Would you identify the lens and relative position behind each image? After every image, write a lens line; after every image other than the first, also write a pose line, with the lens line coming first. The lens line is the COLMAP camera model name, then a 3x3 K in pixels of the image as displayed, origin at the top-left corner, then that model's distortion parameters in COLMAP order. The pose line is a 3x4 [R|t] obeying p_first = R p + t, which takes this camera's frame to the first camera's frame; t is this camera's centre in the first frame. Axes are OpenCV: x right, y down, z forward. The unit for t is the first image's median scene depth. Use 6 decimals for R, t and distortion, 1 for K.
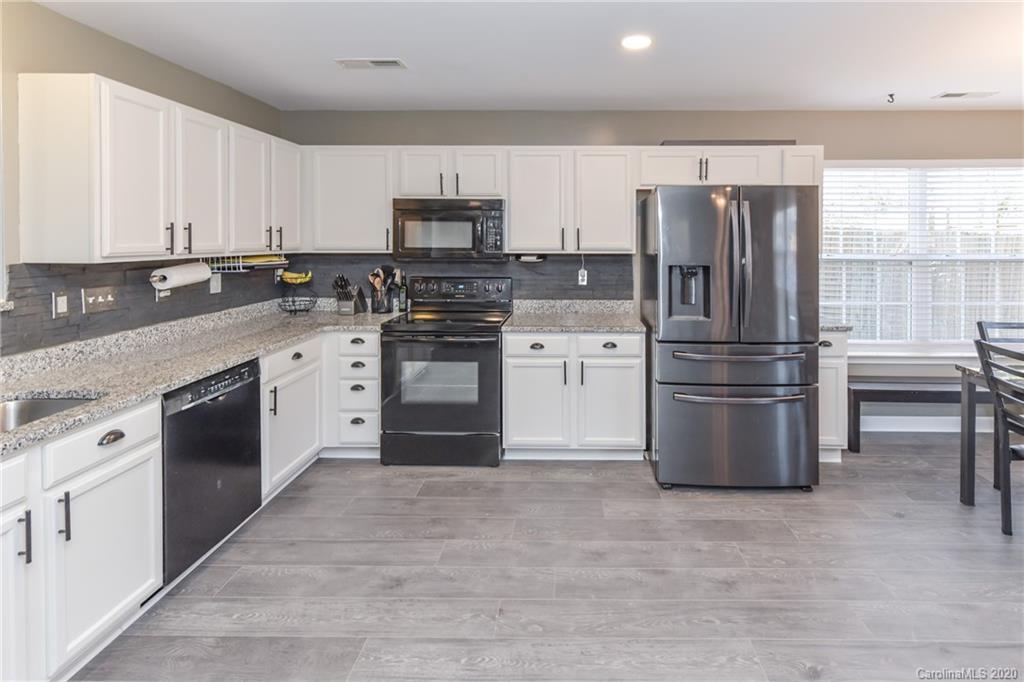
lens RADIAL K [[480.5, 0, 477.8], [0, 480.5, 233.3], [0, 0, 1]] dist [0.002327, -0.000206]
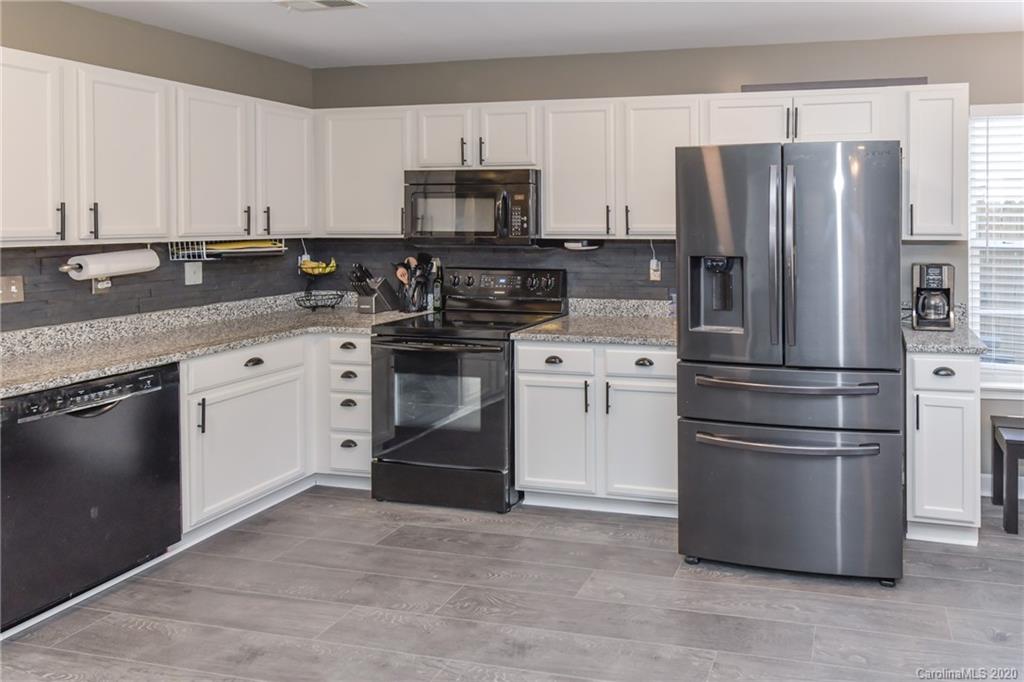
lens RADIAL K [[589.5, 0, 579.2], [0, 589.5, 214.1], [0, 0, 1]] dist [0.002162, -0.000562]
pose [[0.986798, -0.005096, -0.161874, 0.323595], [0.005244, 0.999986, 0.000486, 0.002172], [0.161870, -0.001328, 0.986811, 0.081555]]
